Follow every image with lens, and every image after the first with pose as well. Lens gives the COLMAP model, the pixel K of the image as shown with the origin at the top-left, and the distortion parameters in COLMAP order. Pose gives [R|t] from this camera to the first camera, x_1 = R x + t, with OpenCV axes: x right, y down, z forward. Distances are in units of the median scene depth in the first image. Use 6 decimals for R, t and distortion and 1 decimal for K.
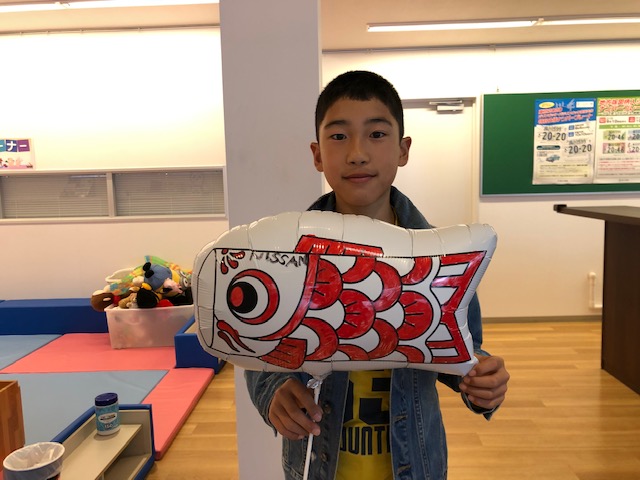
lens RADIAL K [[517.8, 0, 319.6], [0, 517.8, 241.1], [0, 0, 1]] dist [0.024869, 0.008777]
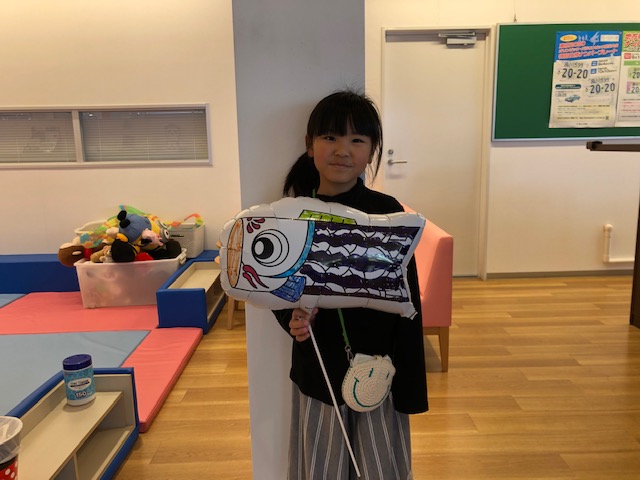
lens RADIAL K [[517.8, 0, 320.4], [0, 517.8, 241.0], [0, 0, 1]] dist [0.024869, 0.008777]
pose [[0.998826, -0.000515, 0.048436, -0.039648], [-0.002586, 0.997951, 0.063929, 0.035180], [-0.048369, -0.063979, 0.996778, 0.103790]]
